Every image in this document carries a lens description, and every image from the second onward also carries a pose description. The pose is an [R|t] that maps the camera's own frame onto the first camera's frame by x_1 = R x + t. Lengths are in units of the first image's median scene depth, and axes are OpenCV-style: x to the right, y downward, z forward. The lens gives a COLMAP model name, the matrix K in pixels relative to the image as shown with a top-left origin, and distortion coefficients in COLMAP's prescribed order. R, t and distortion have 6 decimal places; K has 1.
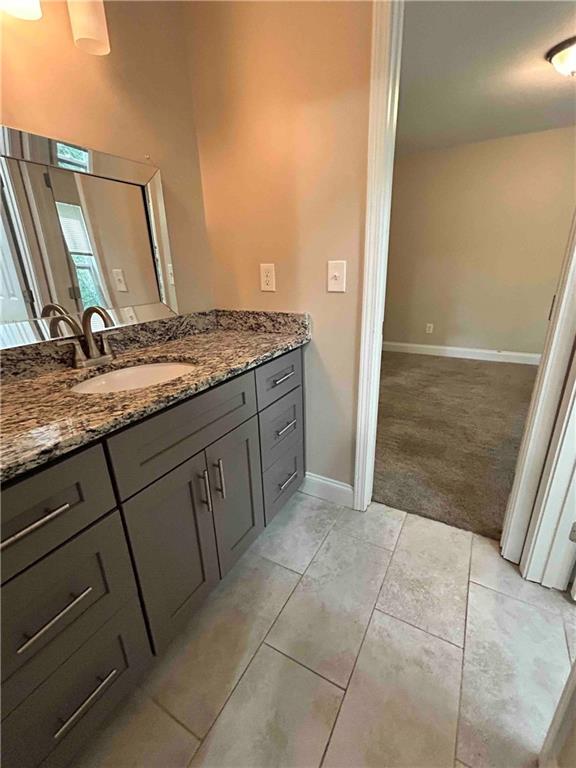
lens RADIAL K [[341.2, 0, 288.0], [0, 341.2, 384.0], [0, 0, 1]] dist [-0.000518, -0.000016]
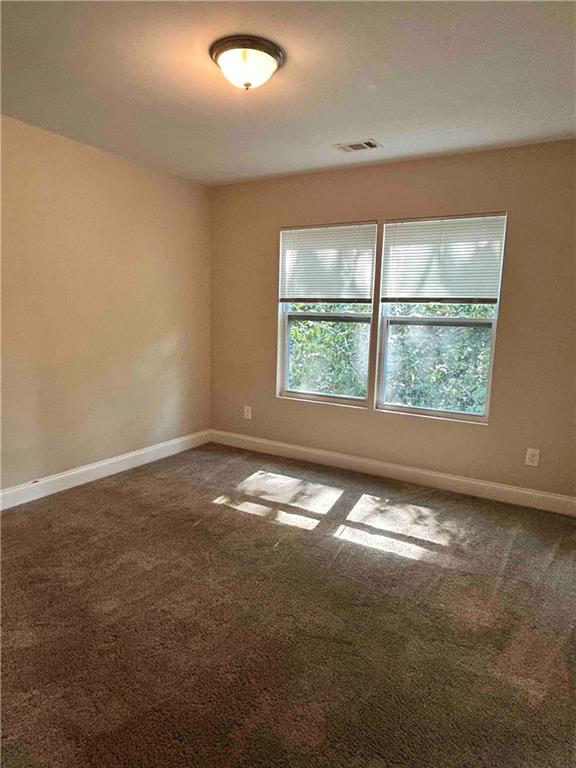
lens RADIAL K [[486.0, 0, 288.0], [0, 486.0, 384.0], [0, 0, 1]] dist [0.060589, -0.000184]
pose [[0.047729, -0.128461, 0.990565, -0.187322], [0.305147, 0.946162, 0.107999, -0.279200], [-0.951109, 0.297113, 0.084358, 0.667071]]
